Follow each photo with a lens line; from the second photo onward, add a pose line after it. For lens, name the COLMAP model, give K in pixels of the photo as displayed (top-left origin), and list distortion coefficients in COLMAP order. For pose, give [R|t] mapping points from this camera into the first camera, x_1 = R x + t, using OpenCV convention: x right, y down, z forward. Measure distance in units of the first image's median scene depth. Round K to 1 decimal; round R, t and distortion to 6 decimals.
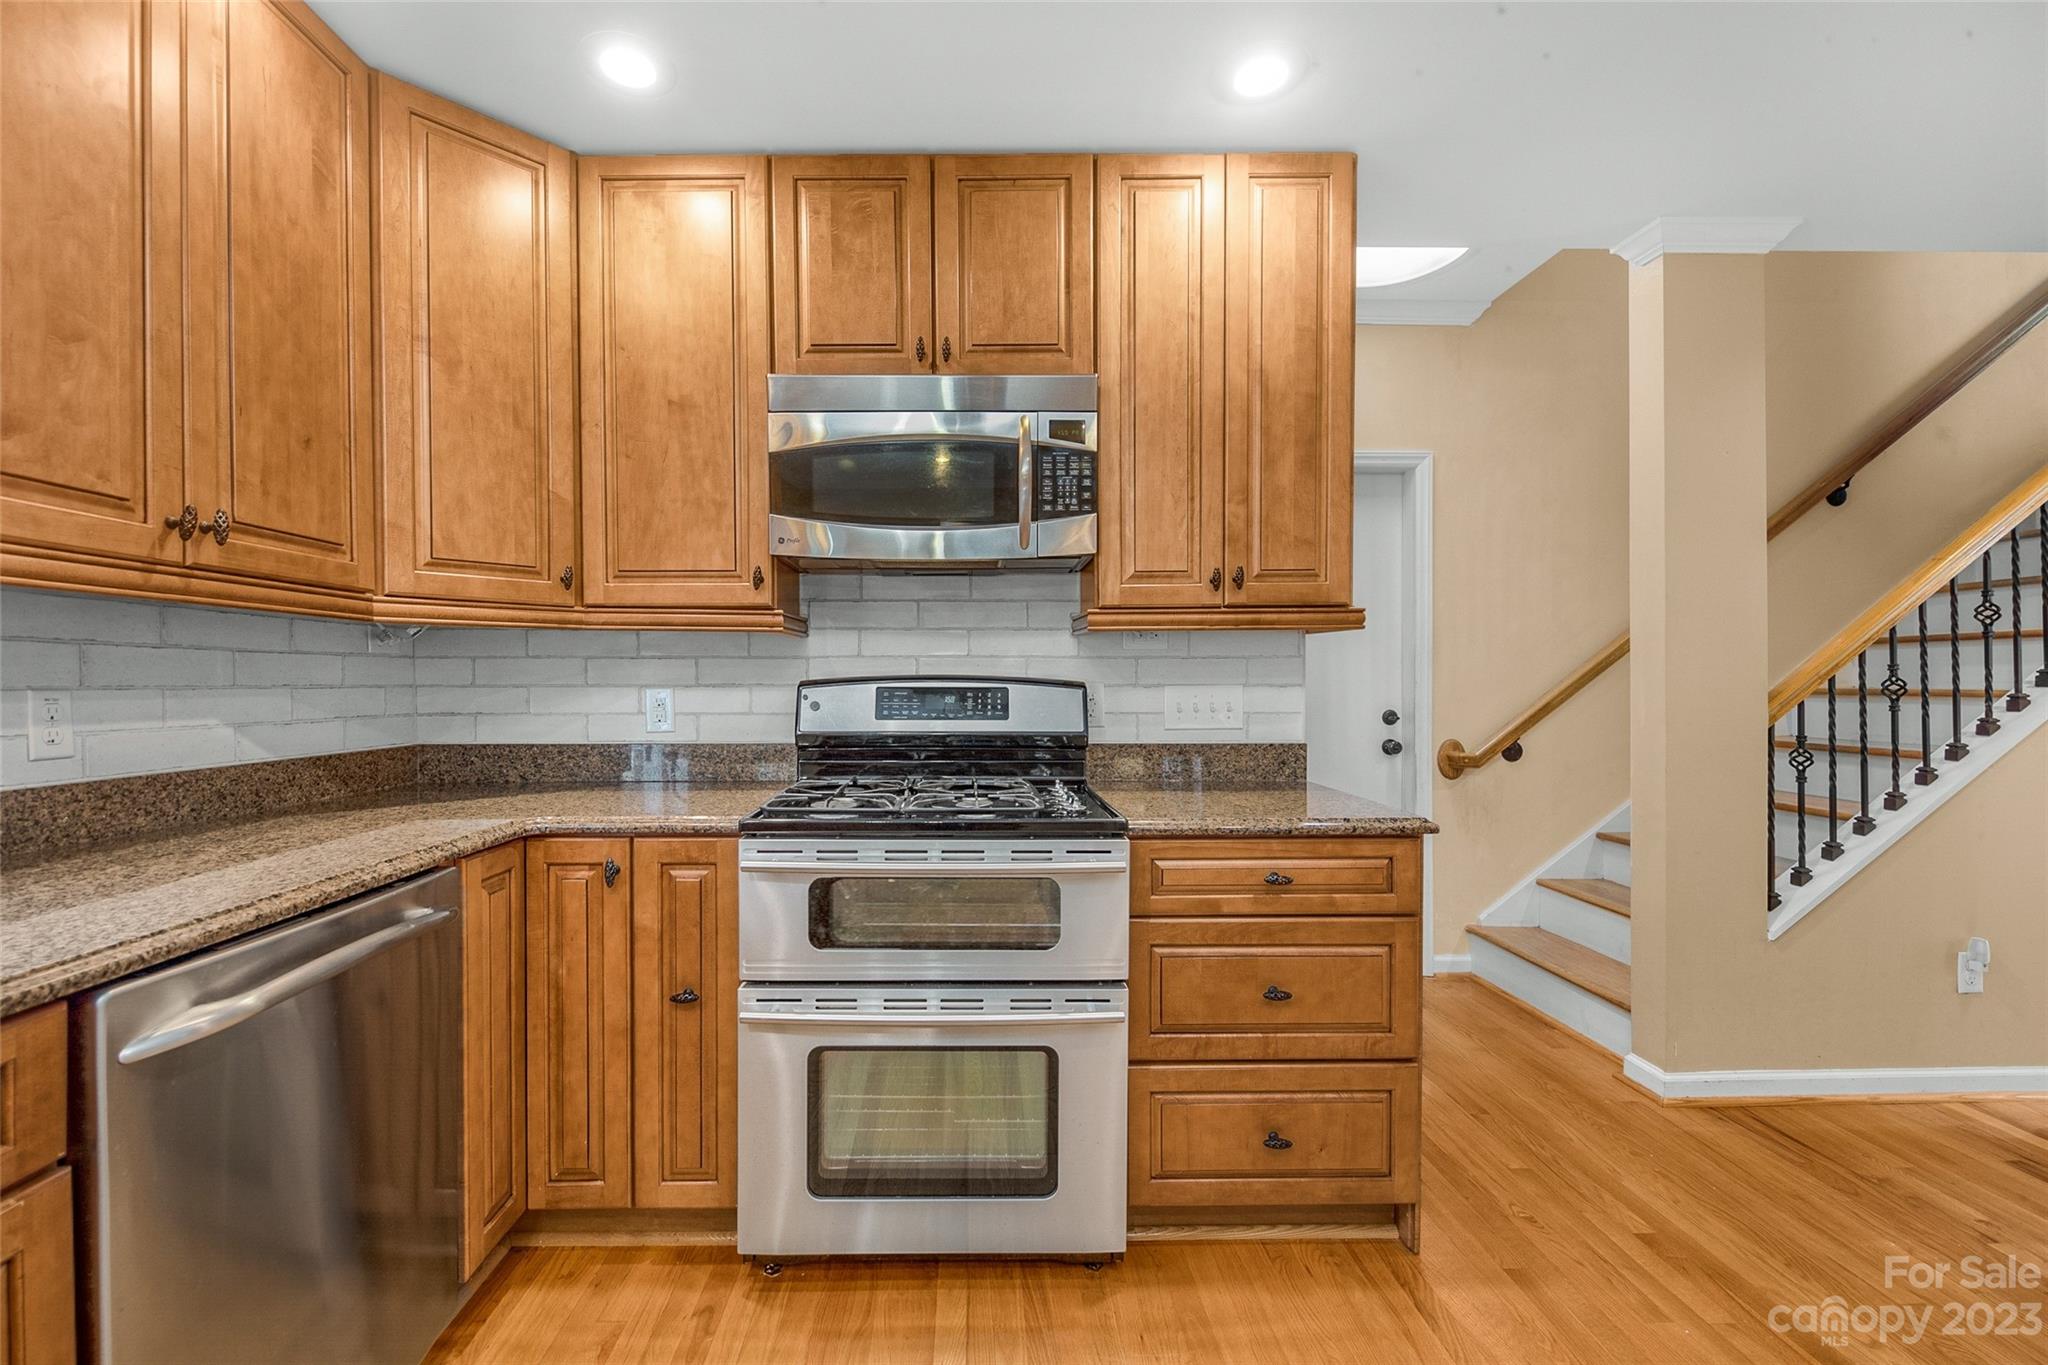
lens RADIAL K [[854.0, 0, 972.9], [0, 854.0, 688.9], [0, 0, 1]] dist [0.004723, 0.000067]
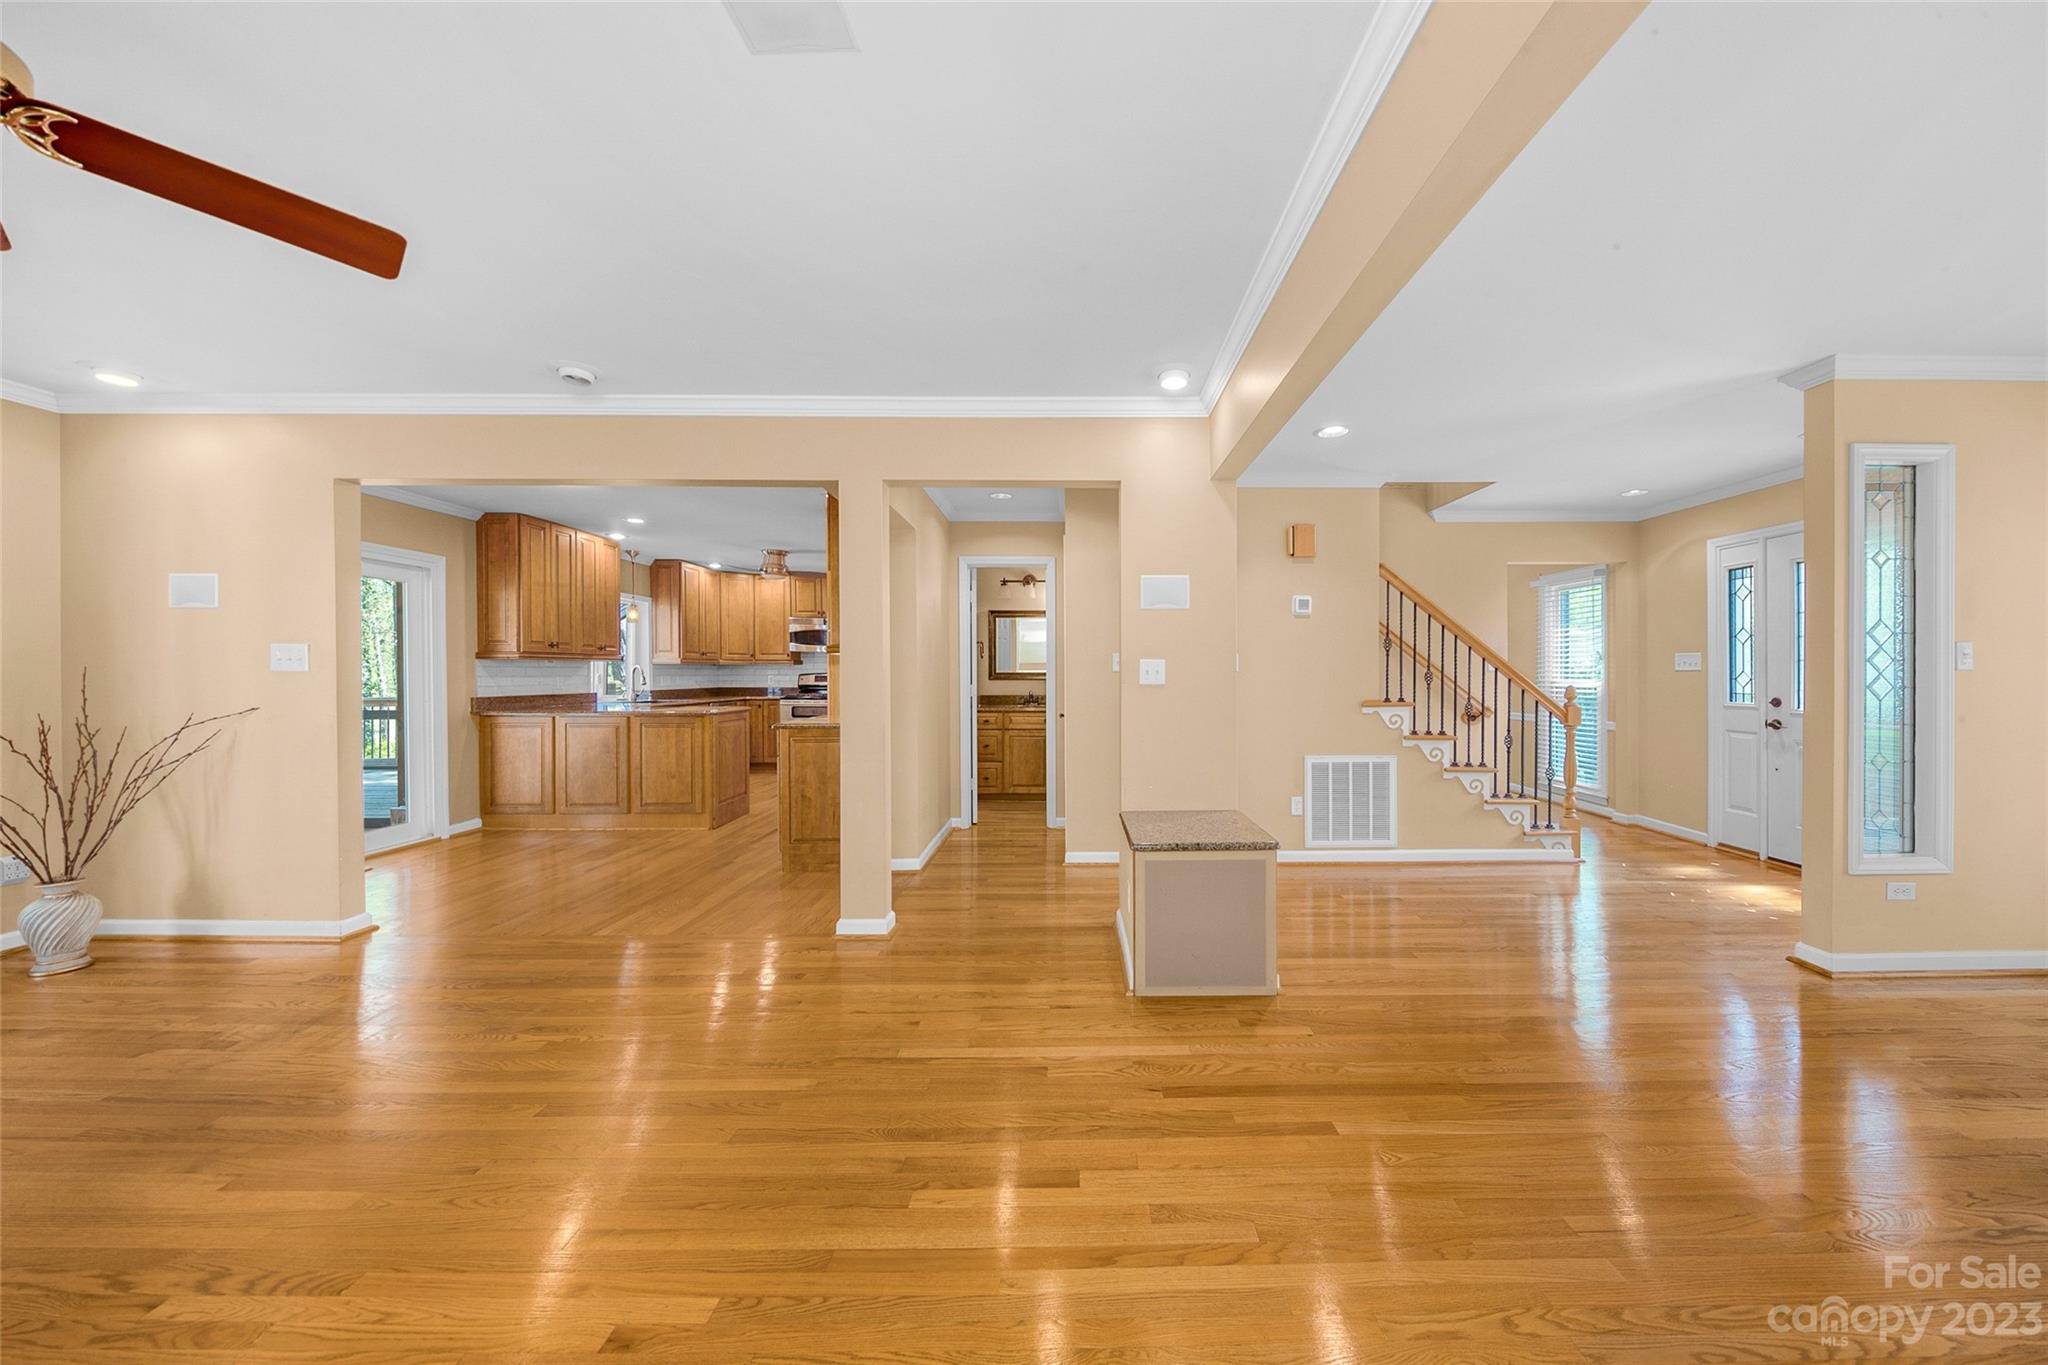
lens RADIAL K [[712.0, 0, 1082.0], [0, 712.0, 678.3], [0, 0, 1]] dist [-0.002139, -0.000787]
pose [[0.999961, 0.002519, 0.008485, 1.535321], [-0.002517, 0.999997, -0.000134, 0.009451], [-0.008485, 0.000112, 0.999964, -3.437059]]
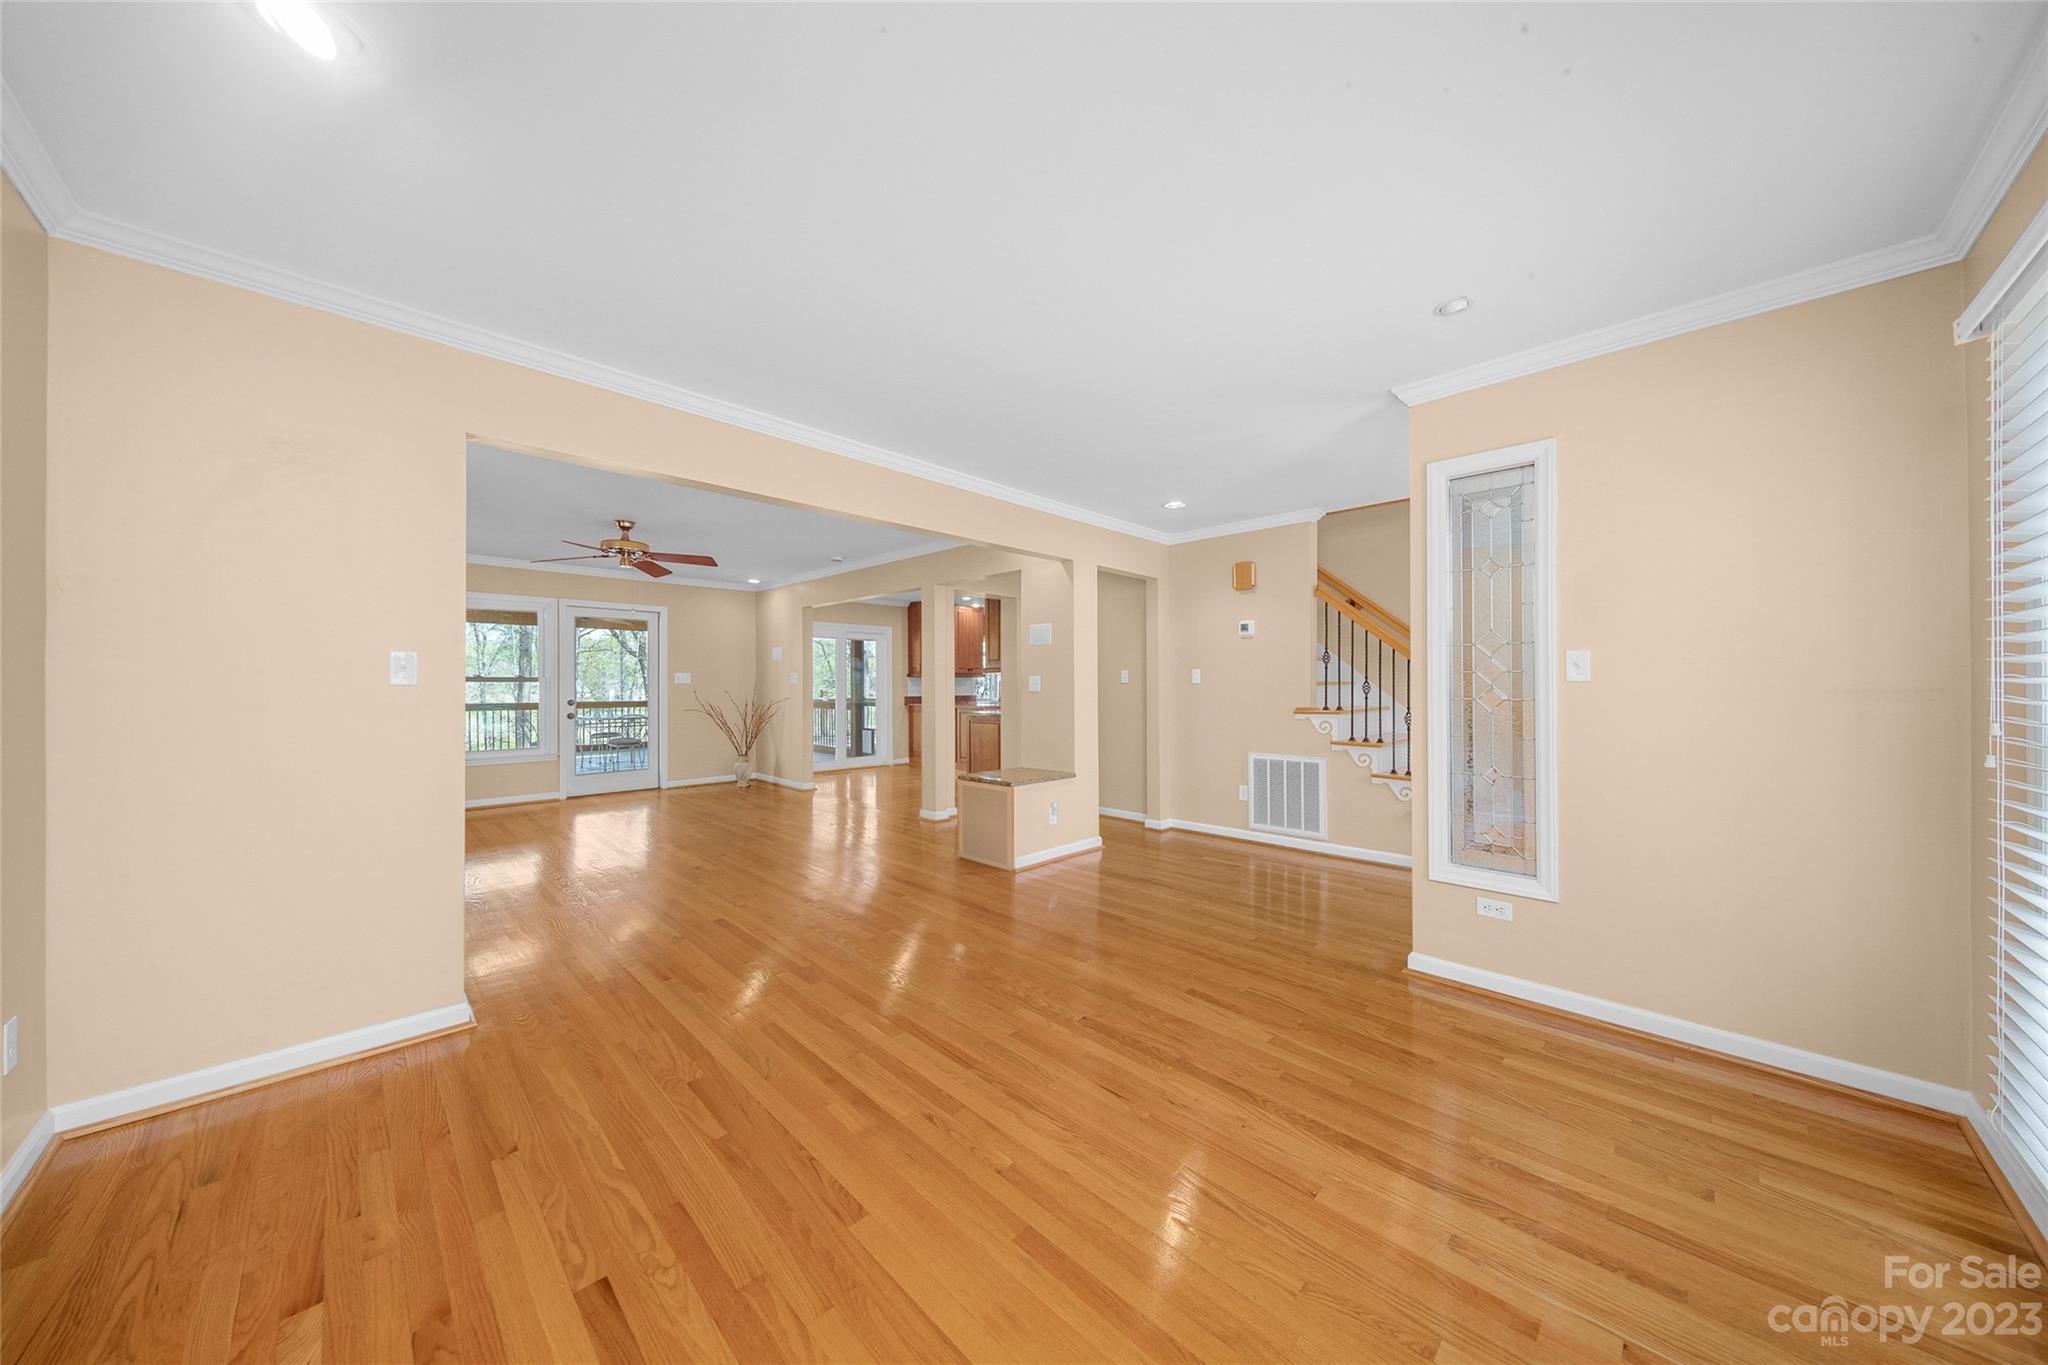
lens RADIAL K [[648.2, 0, 1033.6], [0, 648.2, 691.3], [0, 0, 1]] dist [0.001575, -0.000078]
pose [[0.717305, 0.009709, -0.696691, 3.328622], [-0.006222, 0.999952, 0.007528, 0.005451], [0.696731, -0.001065, 0.717332, -3.545142]]
